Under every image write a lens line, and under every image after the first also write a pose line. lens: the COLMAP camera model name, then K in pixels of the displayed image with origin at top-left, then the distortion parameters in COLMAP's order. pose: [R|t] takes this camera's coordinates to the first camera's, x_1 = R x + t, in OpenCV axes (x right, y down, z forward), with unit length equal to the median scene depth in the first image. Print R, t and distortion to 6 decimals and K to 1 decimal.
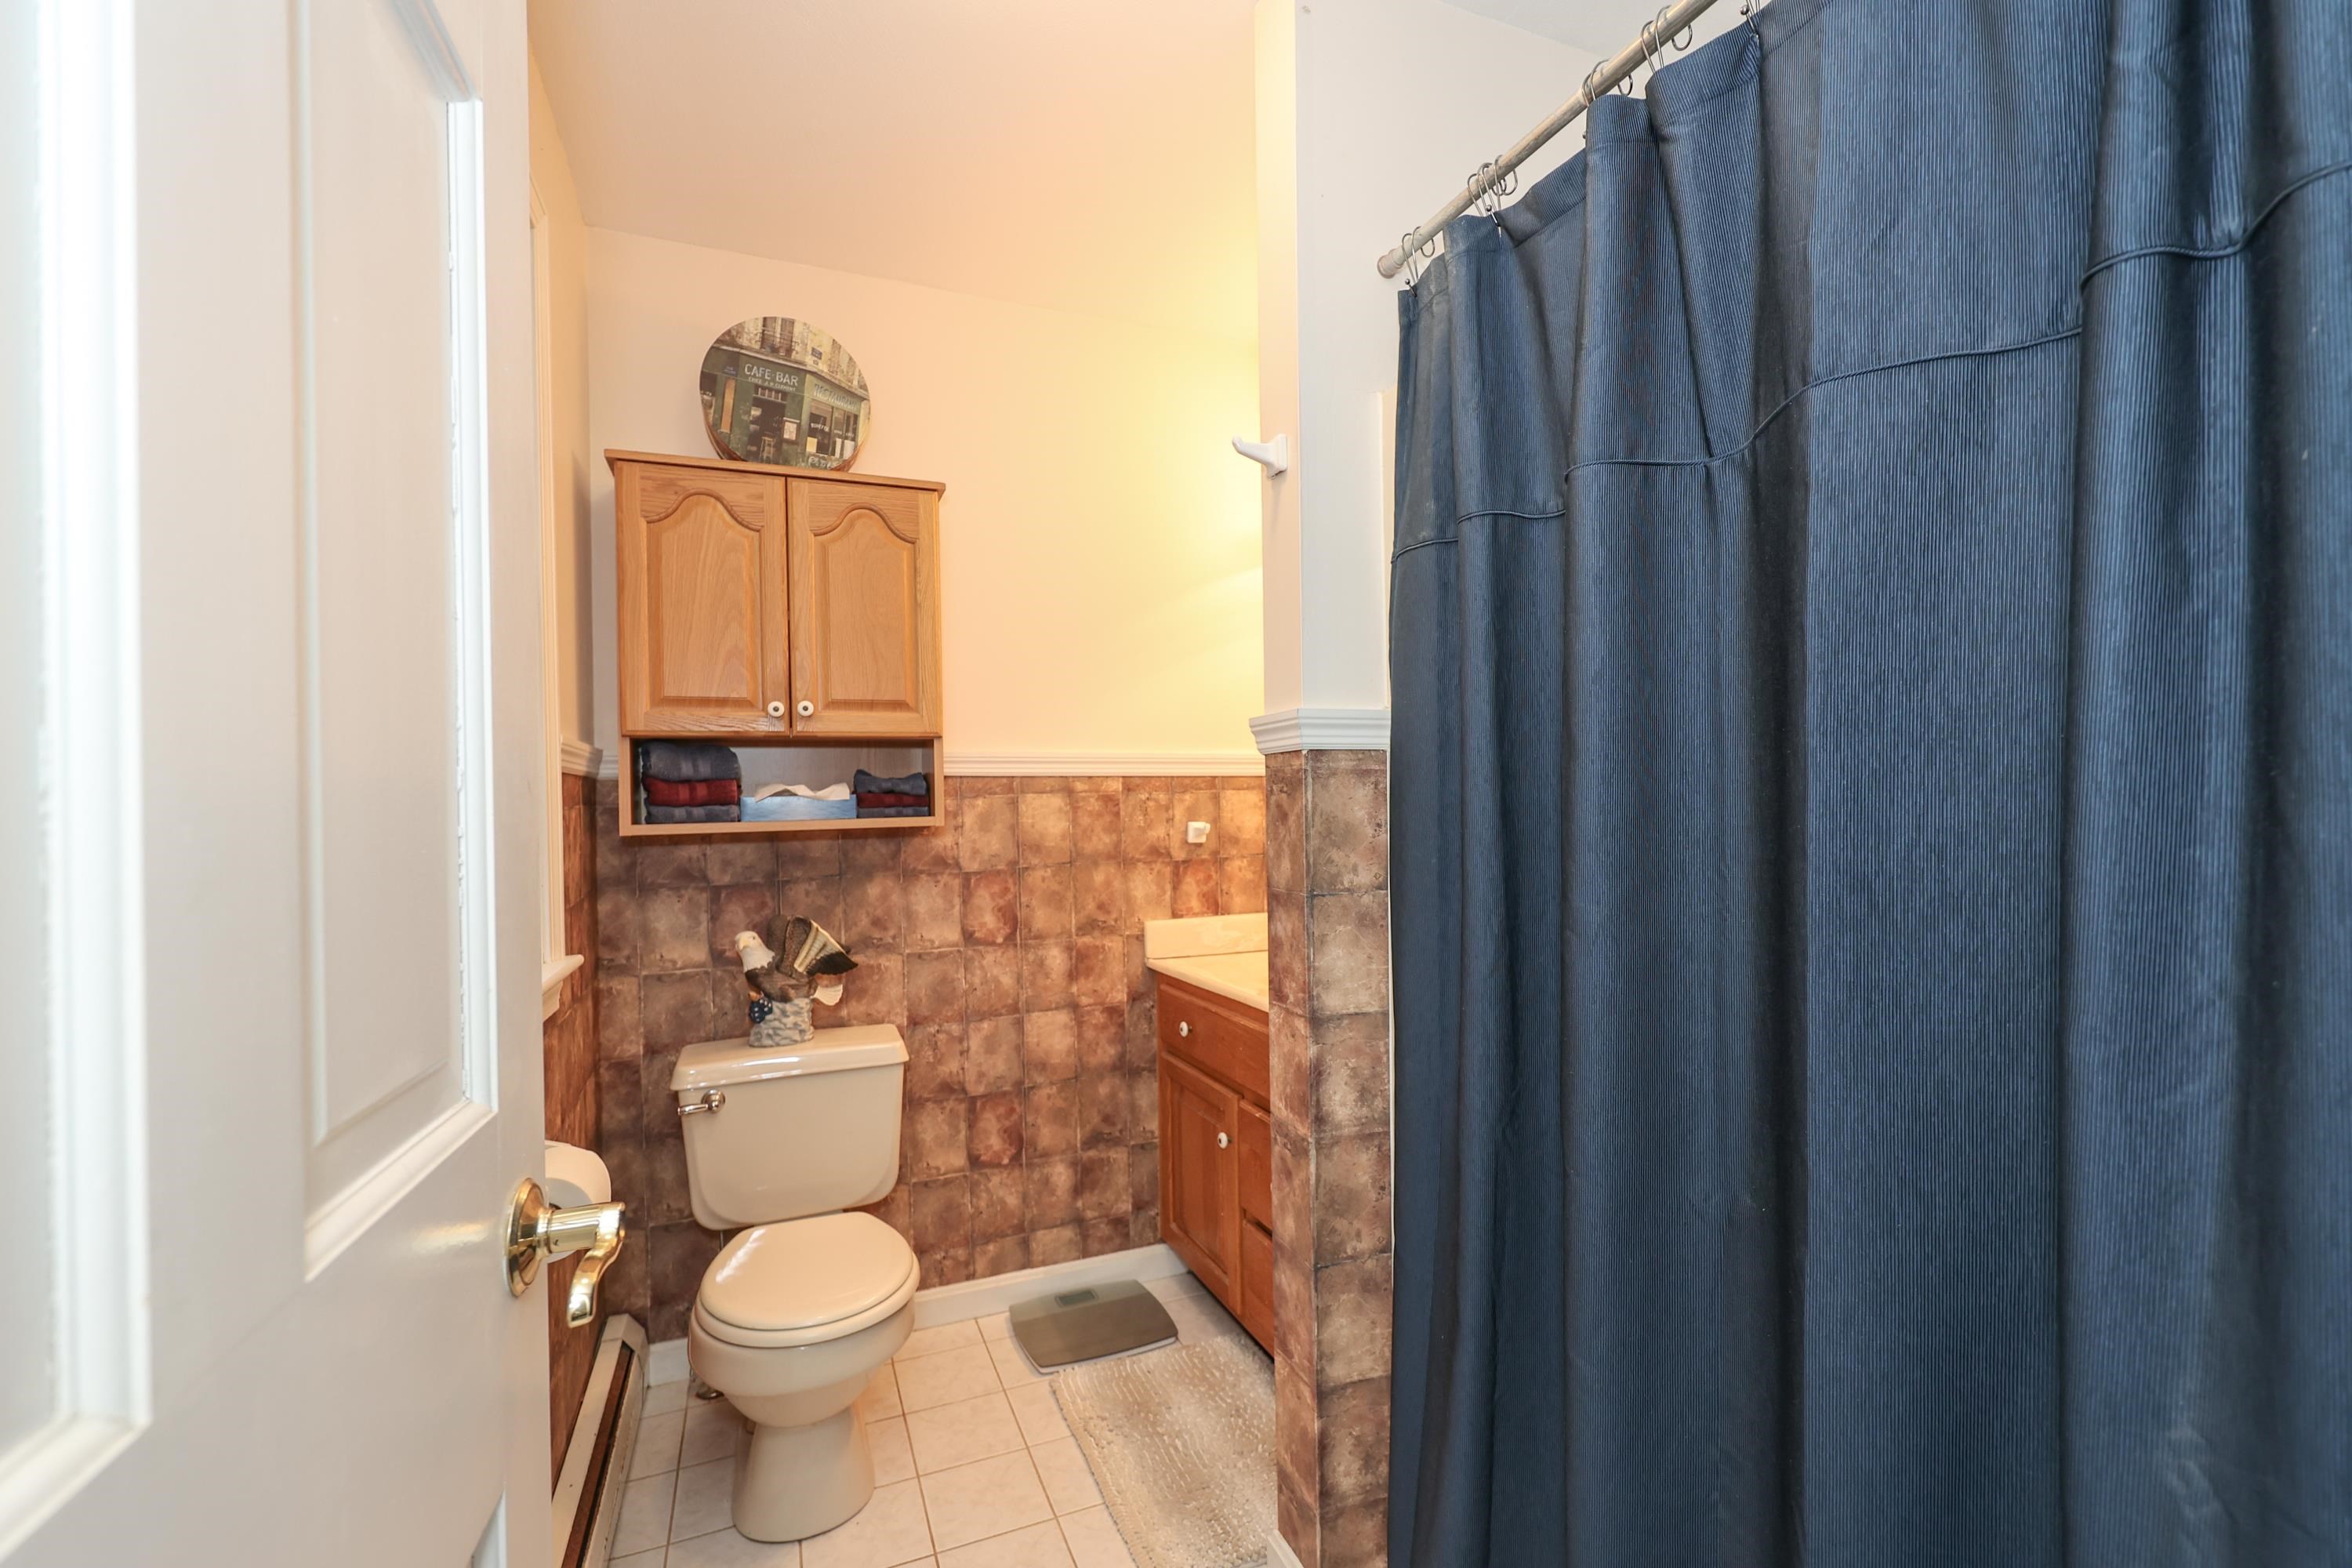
lens RADIAL K [[978.6, 0, 1167.7], [0, 978.6, 787.4], [0, 0, 1]] dist [0.004336, -0.000368]
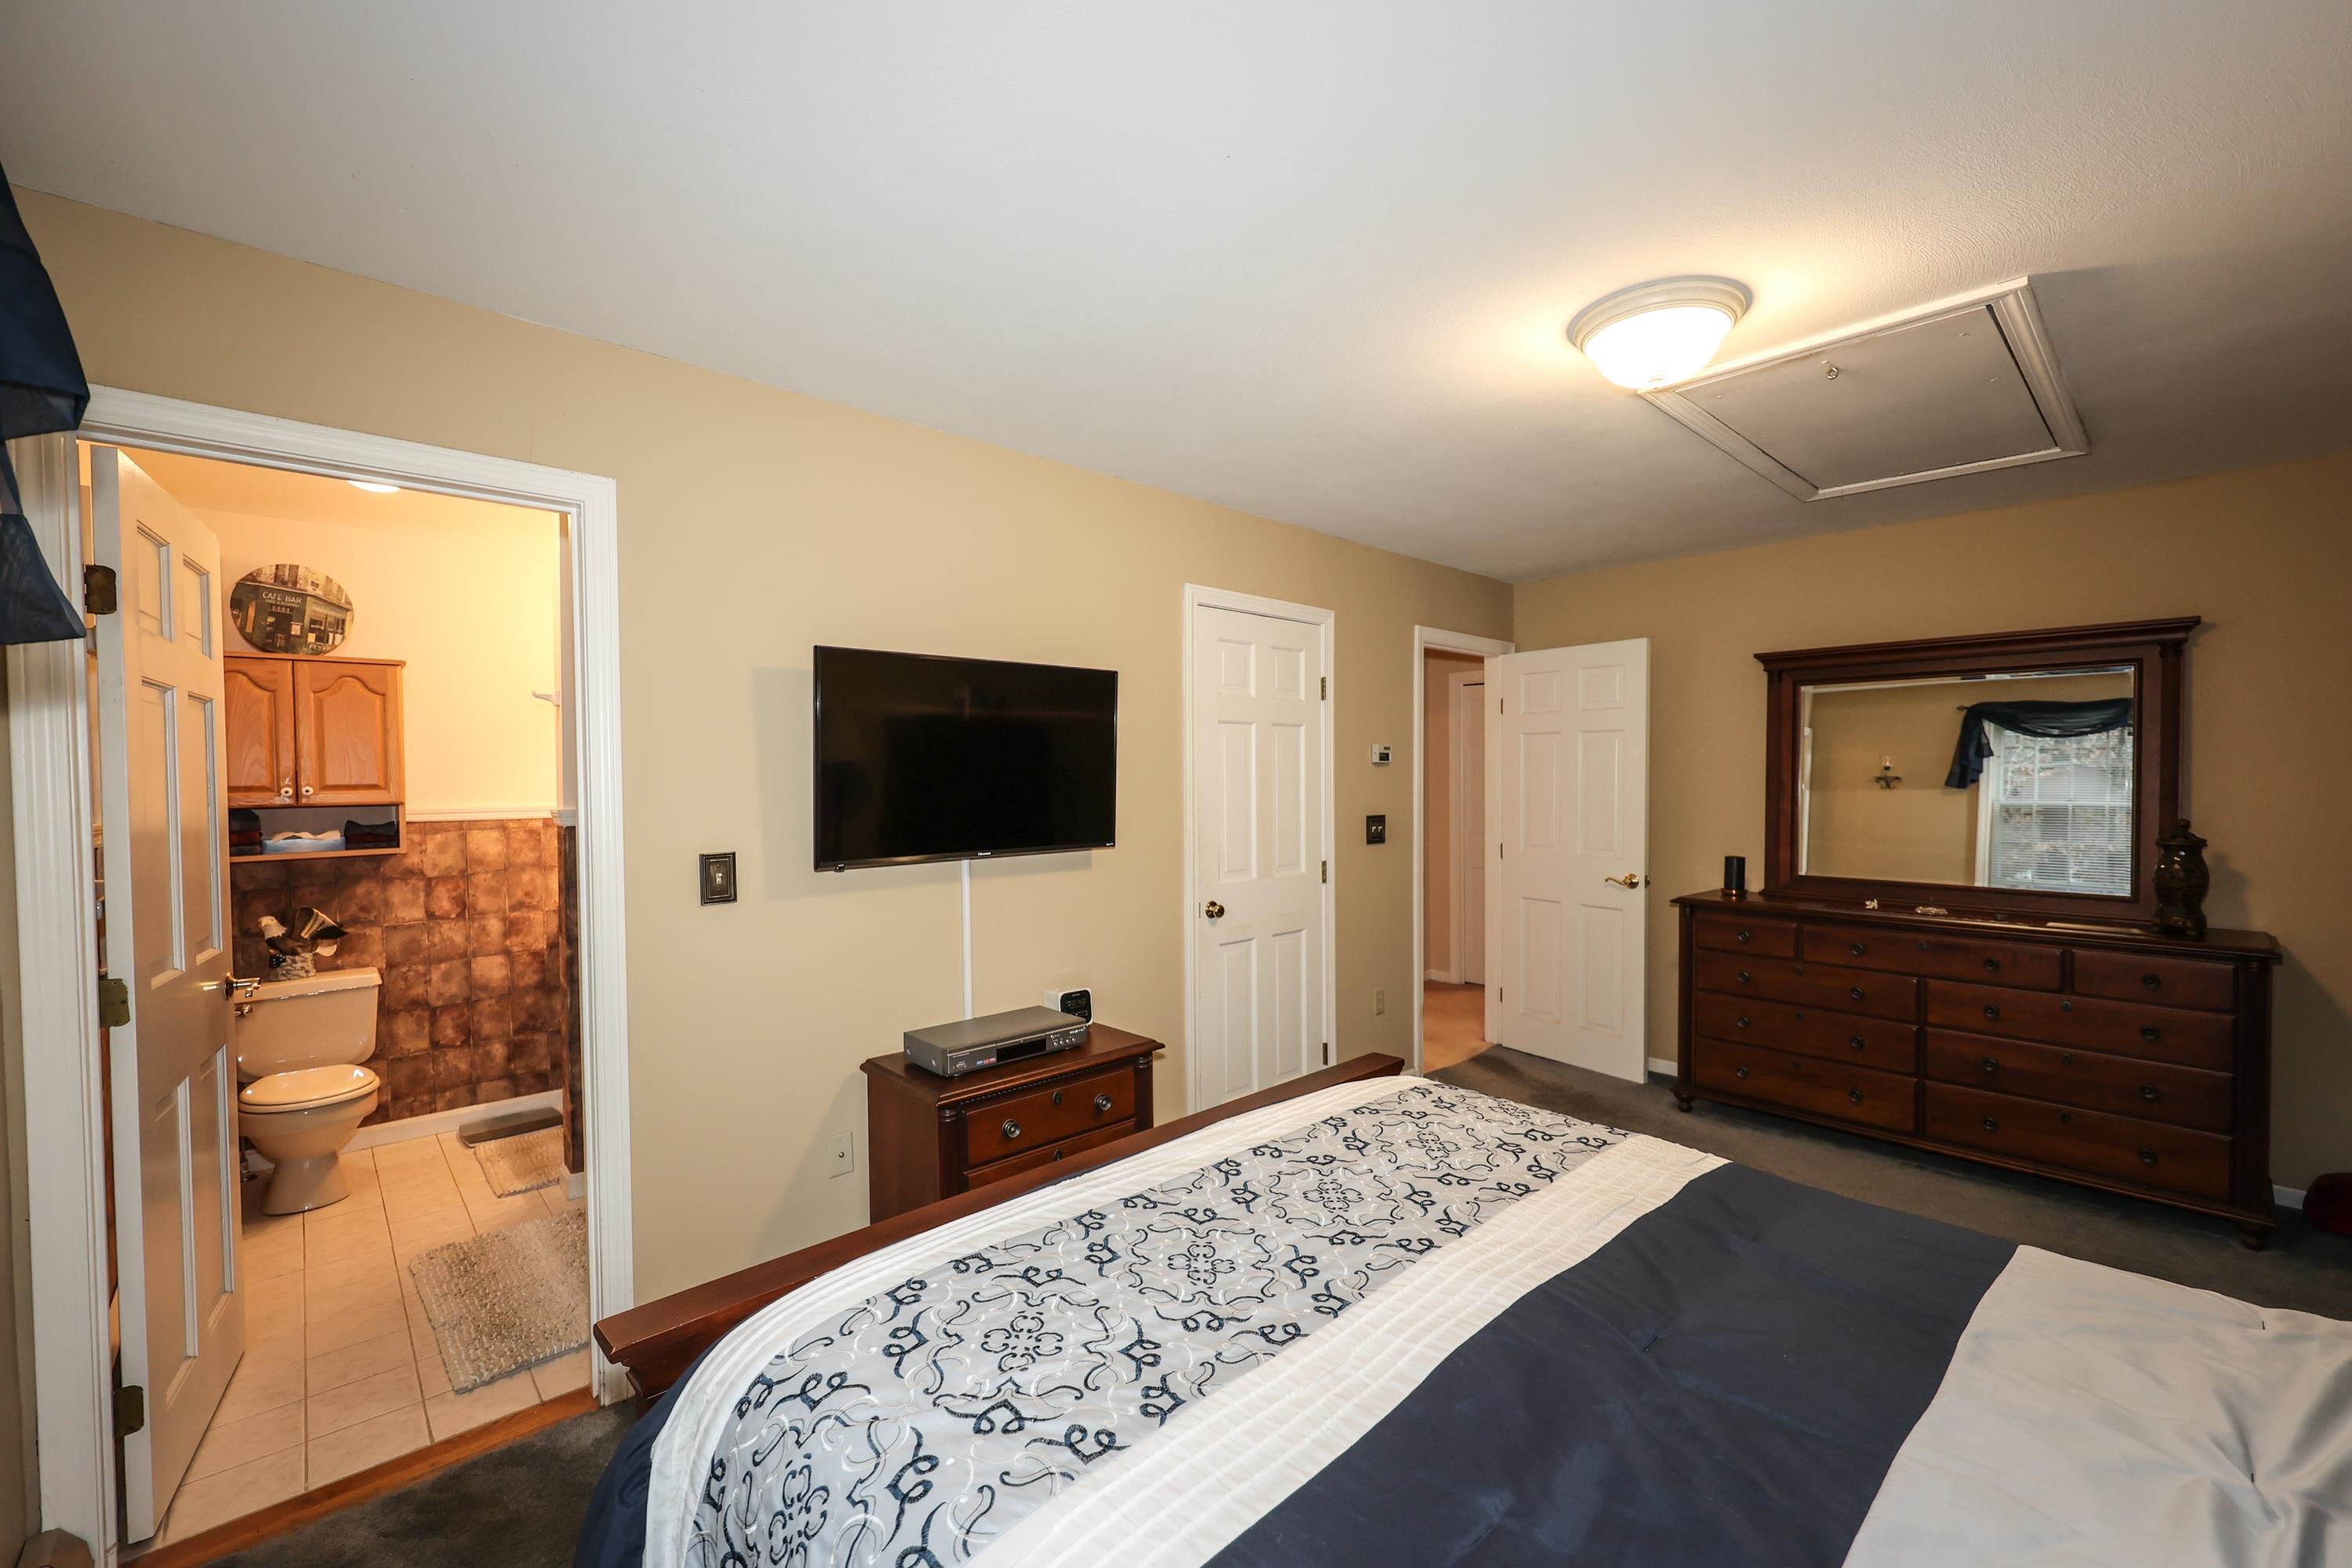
lens RADIAL K [[978.6, 0, 1185.1], [0, 978.6, 781.2], [0, 0, 1]] dist [0.004336, -0.000368]
pose [[0.939996, 0.001122, 0.341183, 0.479622], [-0.008007, 0.999792, 0.018770, -0.131956], [-0.341091, -0.020376, 0.939810, -1.125396]]
